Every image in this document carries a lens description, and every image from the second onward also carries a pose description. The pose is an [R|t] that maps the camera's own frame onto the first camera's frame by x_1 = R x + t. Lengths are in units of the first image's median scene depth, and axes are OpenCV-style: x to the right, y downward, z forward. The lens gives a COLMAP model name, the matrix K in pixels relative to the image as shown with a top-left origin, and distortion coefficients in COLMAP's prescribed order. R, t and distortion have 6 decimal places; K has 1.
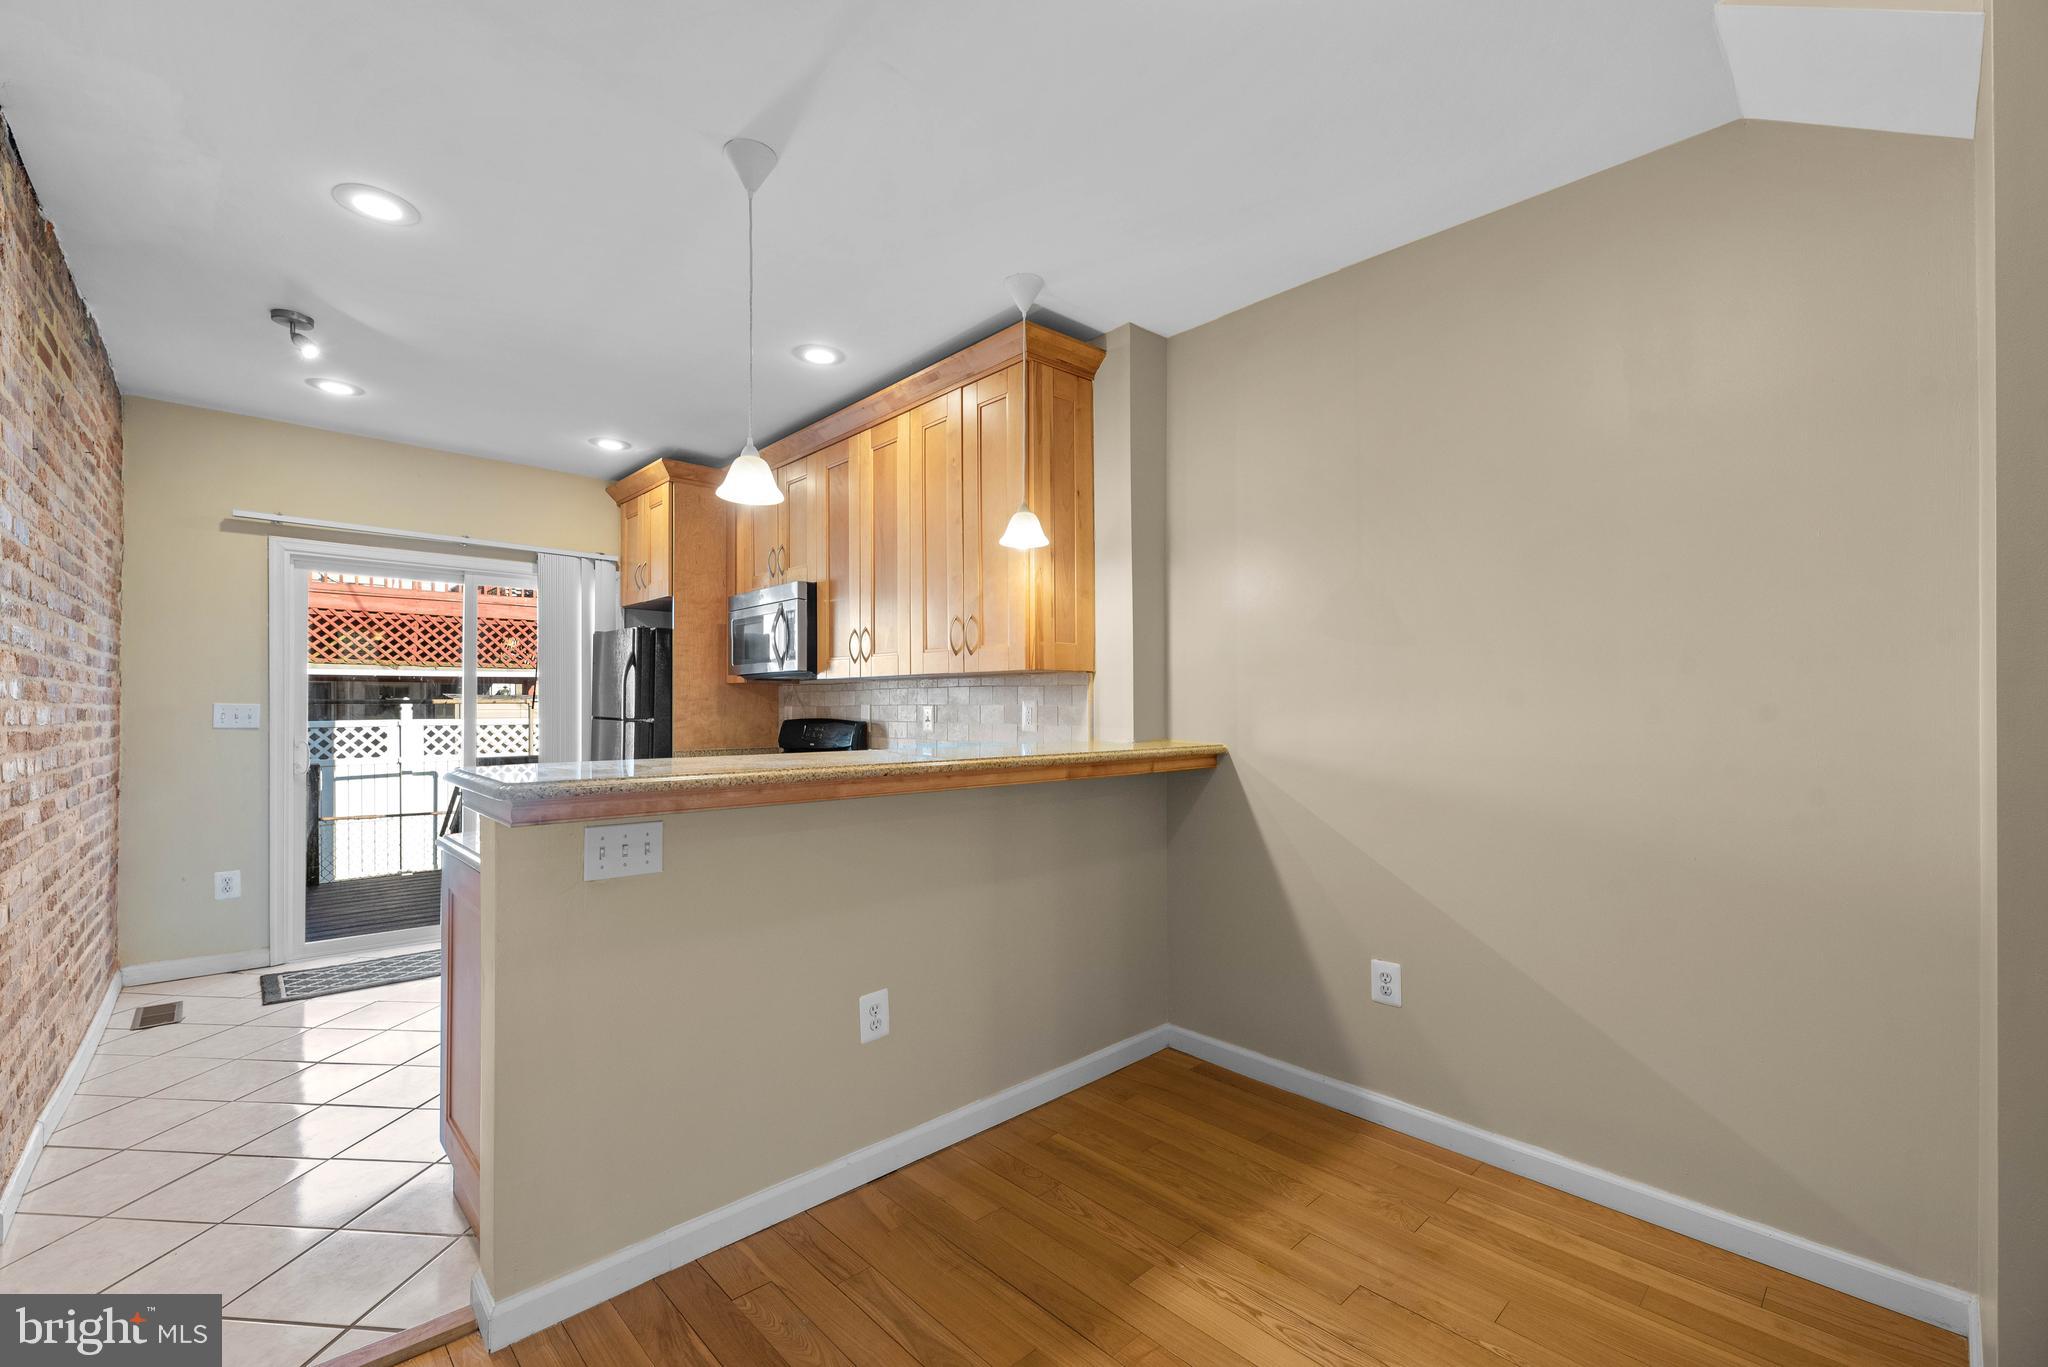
lens RADIAL K [[853.6, 0, 1019.8], [0, 853.6, 699.1], [0, 0, 1]] dist [0.000796, -0.000609]
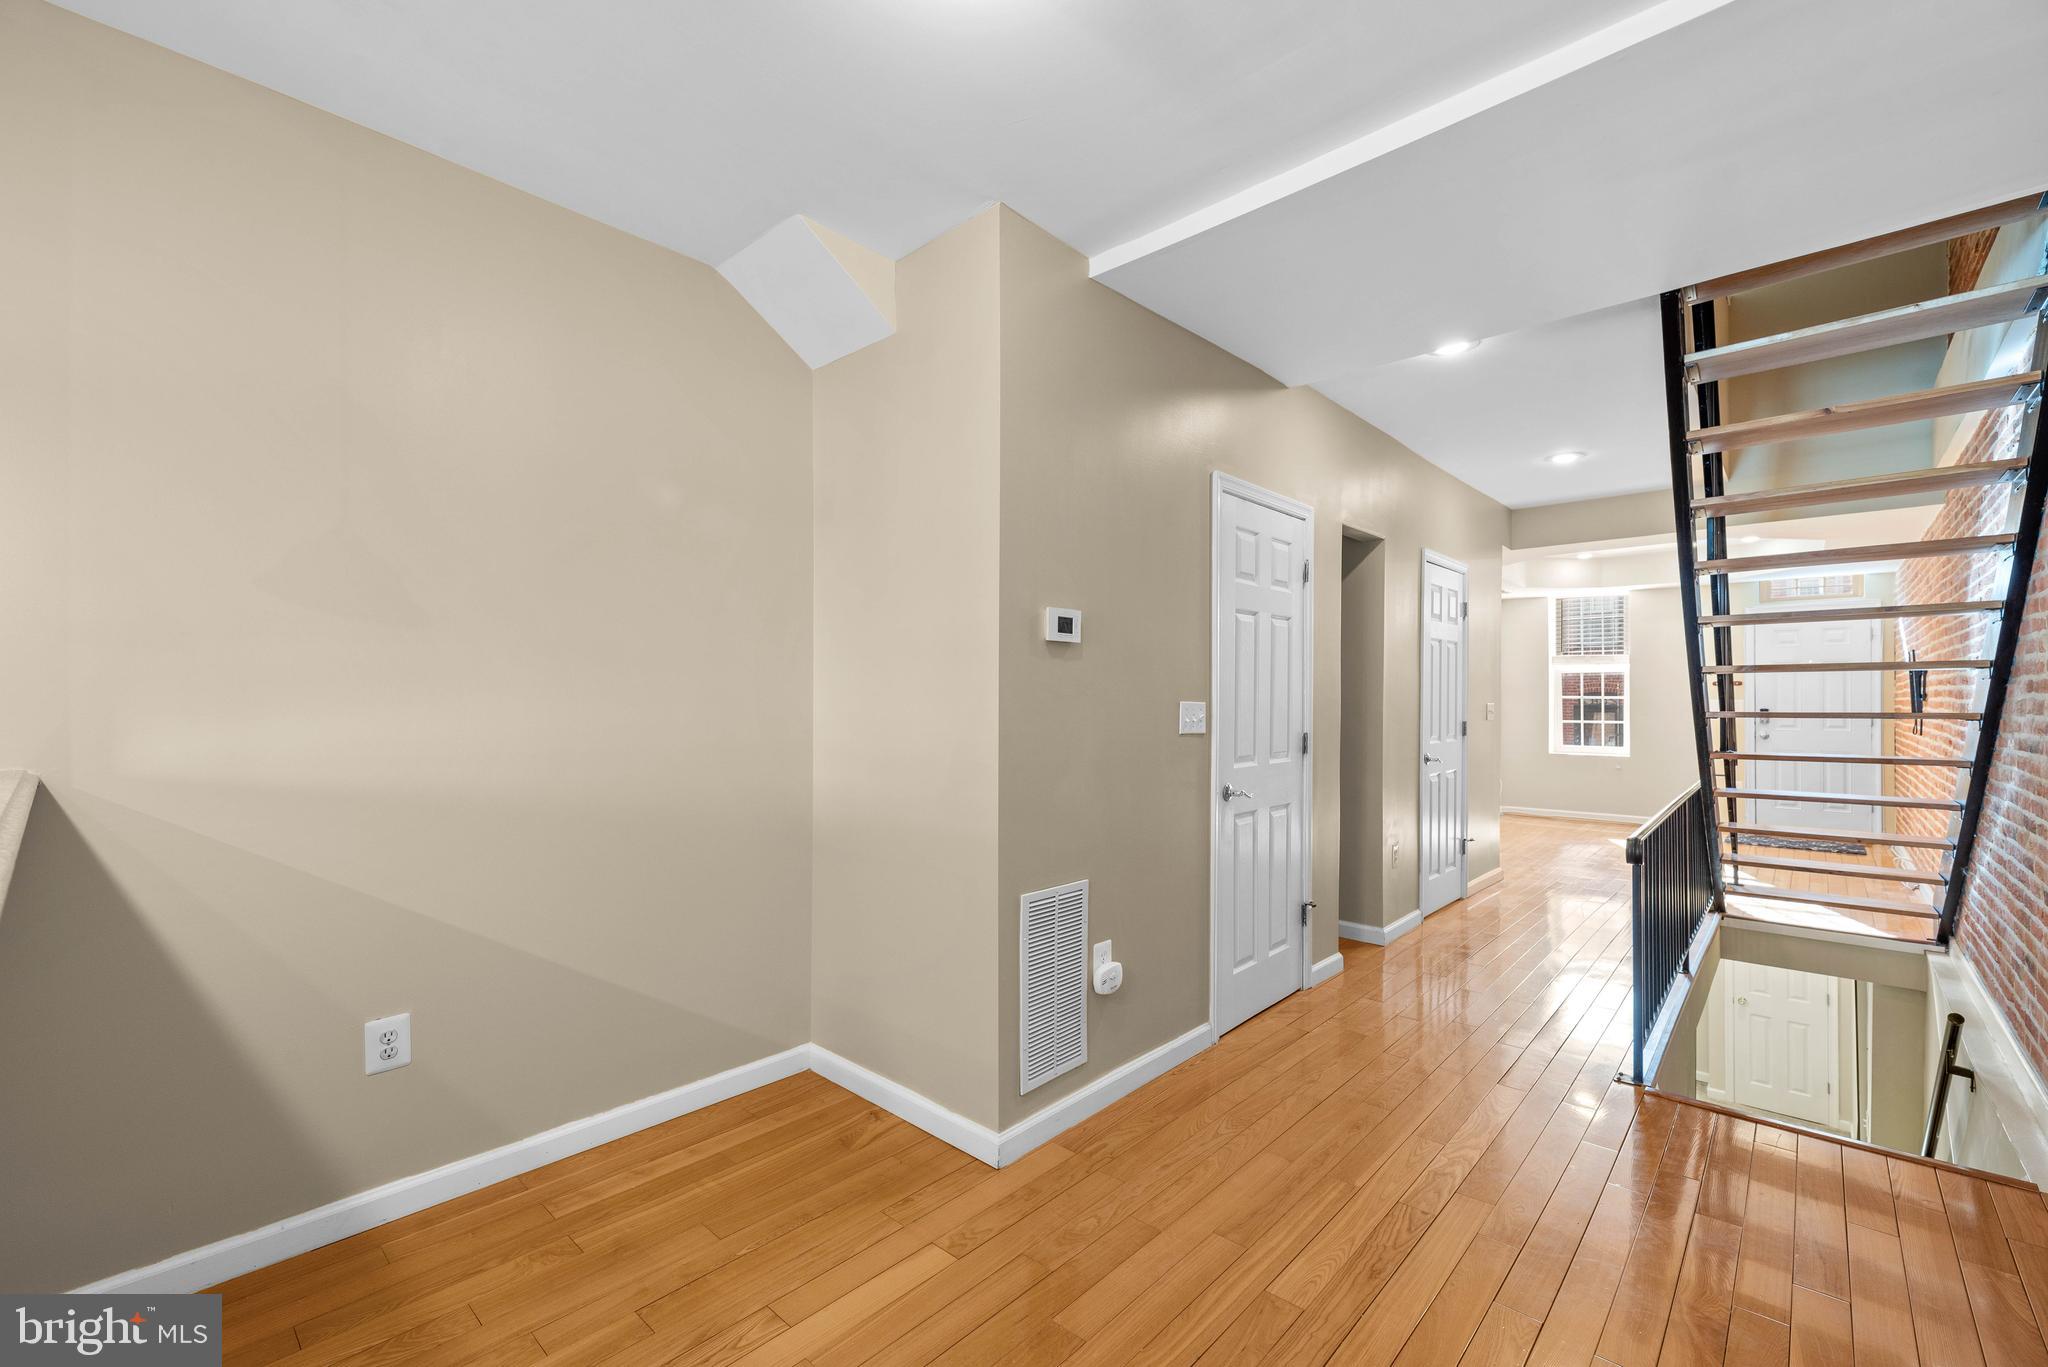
lens RADIAL K [[853.6, 0, 1033.0], [0, 853.6, 693.0], [0, 0, 1]] dist [0.000796, -0.000609]
pose [[-0.074961, 0.004886, 0.997175, -0.231296], [-0.011287, 0.999920, -0.005748, -0.000320], [-0.997123, -0.011686, -0.074899, 0.252207]]
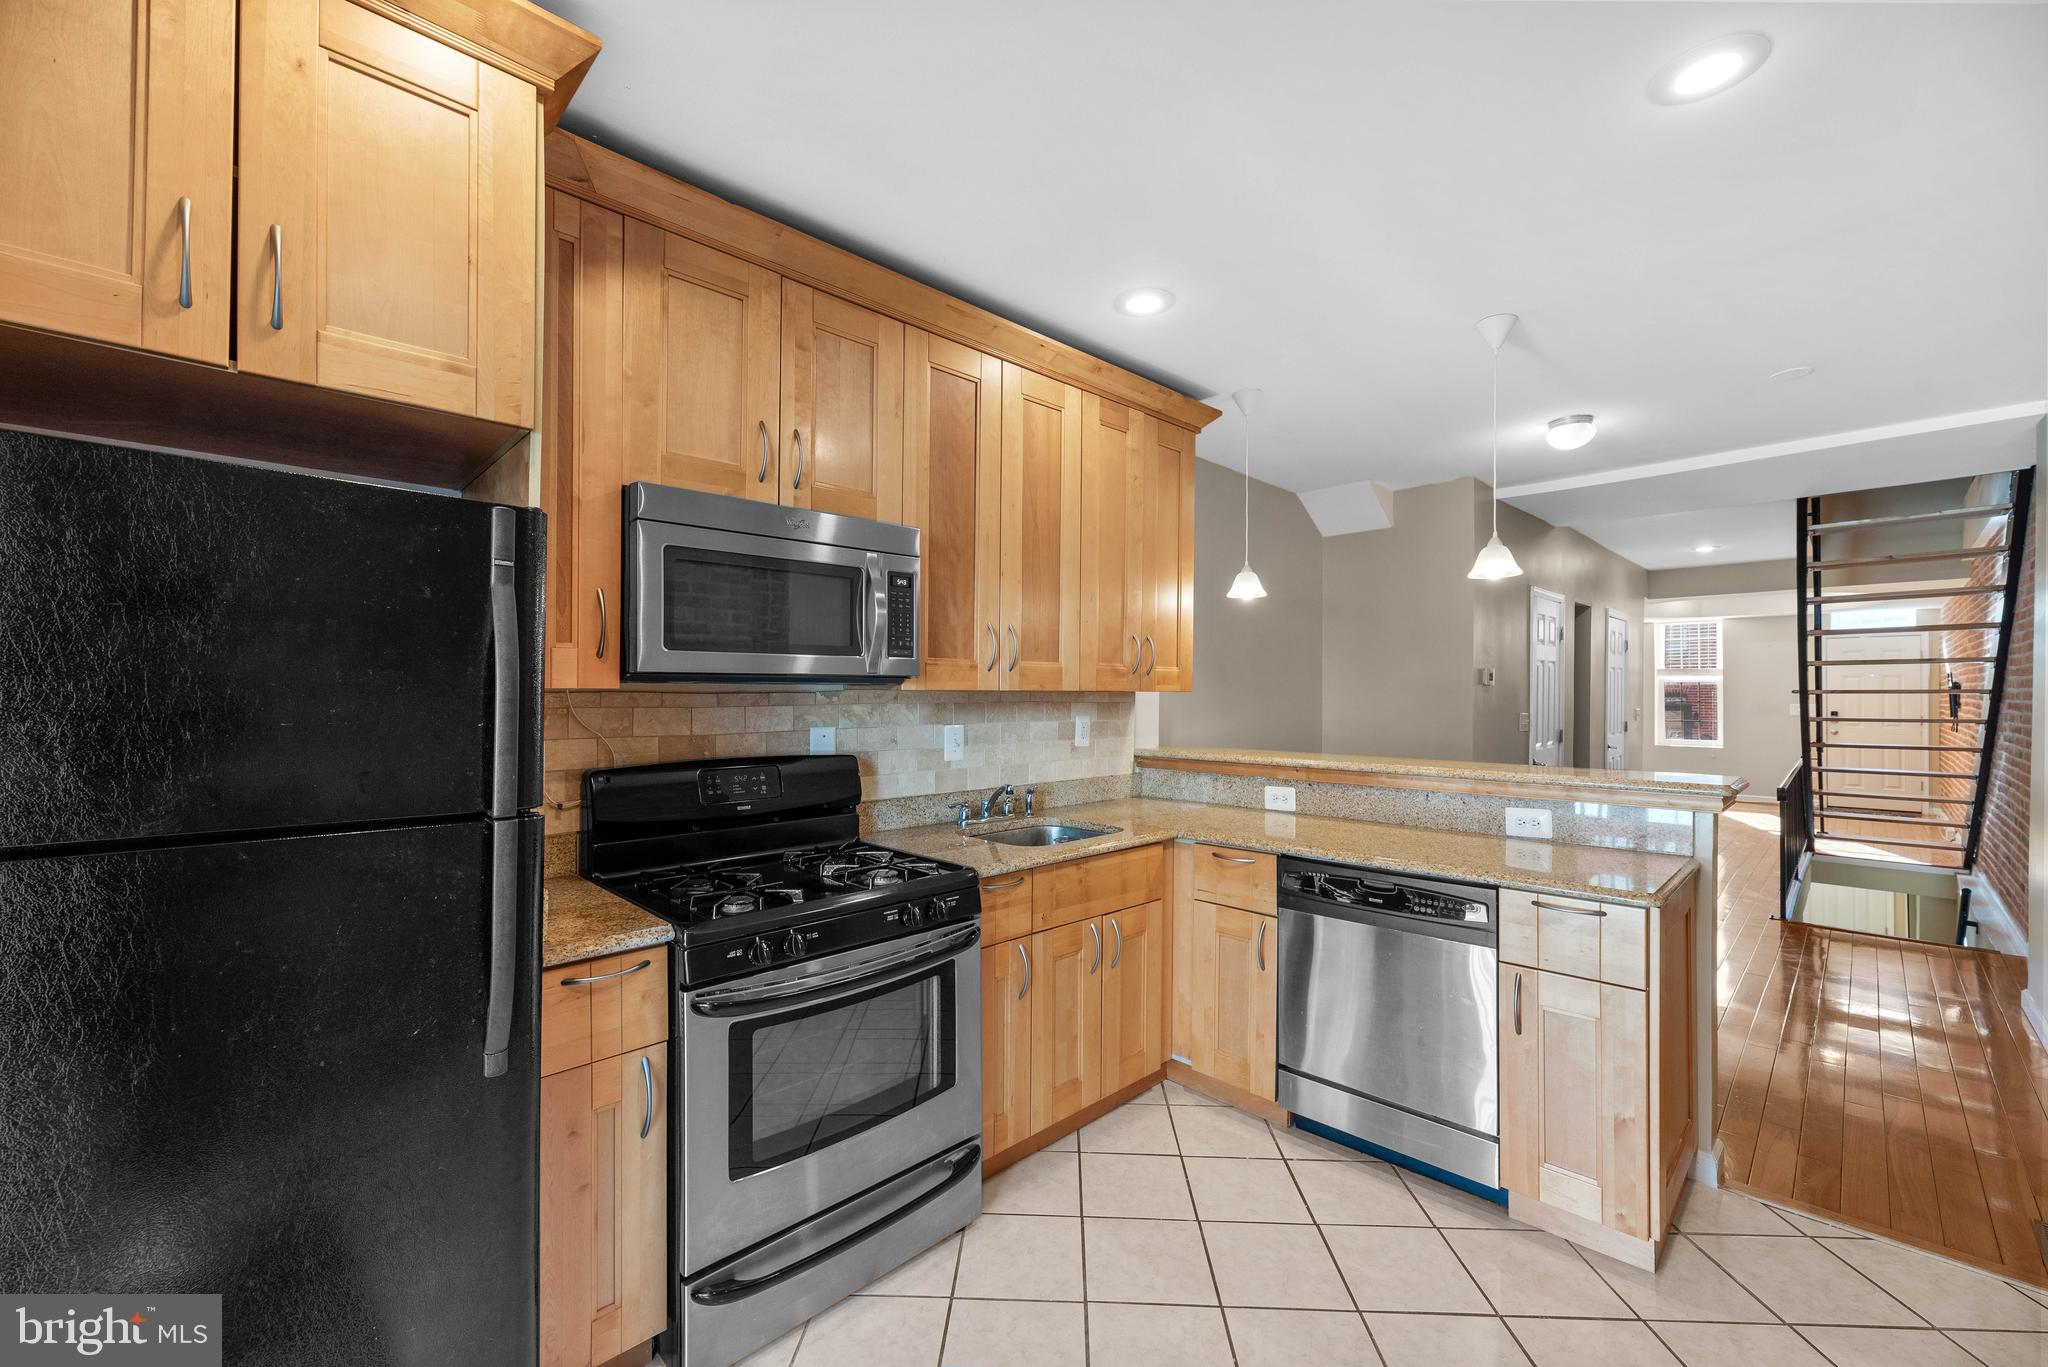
lens RADIAL K [[825.4, 0, 1019.9], [0, 825.4, 684.4], [0, 0, 1]] dist [-0.000229, 0.000256]
pose [[-0.019241, 0.008752, 0.999777, -0.736918], [-0.011990, 0.999888, -0.008984, -0.020355], [-0.999743, -0.012160, -0.019134, 0.814710]]
